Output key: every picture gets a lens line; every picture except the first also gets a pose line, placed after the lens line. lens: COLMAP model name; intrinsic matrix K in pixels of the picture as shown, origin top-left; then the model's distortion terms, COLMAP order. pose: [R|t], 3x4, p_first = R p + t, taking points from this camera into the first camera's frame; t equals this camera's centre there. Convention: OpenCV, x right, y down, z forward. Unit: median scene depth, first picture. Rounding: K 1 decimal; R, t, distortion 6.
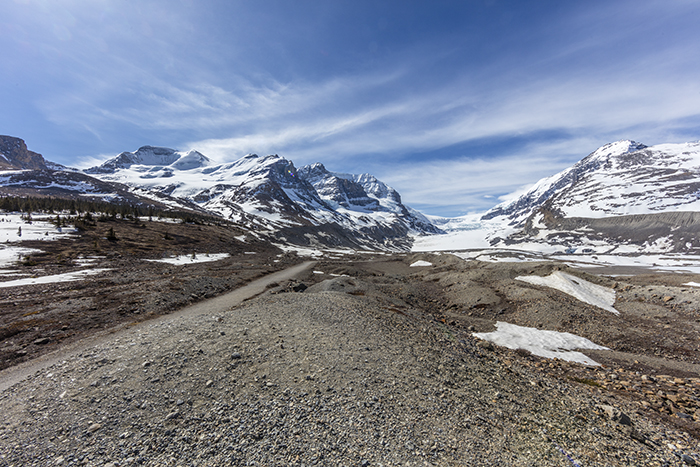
lens RADIAL K [[280.3, 0, 346.7], [0, 280.3, 229.9], [0, 0, 1]] dist [-0.000776, -0.000066]
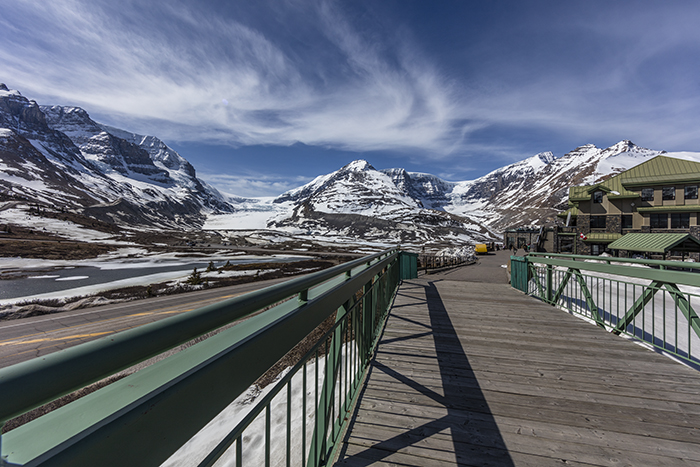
lens RADIAL K [[280.3, 0, 346.7], [0, 280.3, 229.9], [0, 0, 1]] dist [-0.000776, -0.000066]
pose [[0.767521, 0.037194, 0.639944, -0.027112], [-0.087601, 0.995035, 0.047232, -0.013871], [-0.635010, -0.092311, 0.766969, -0.140155]]
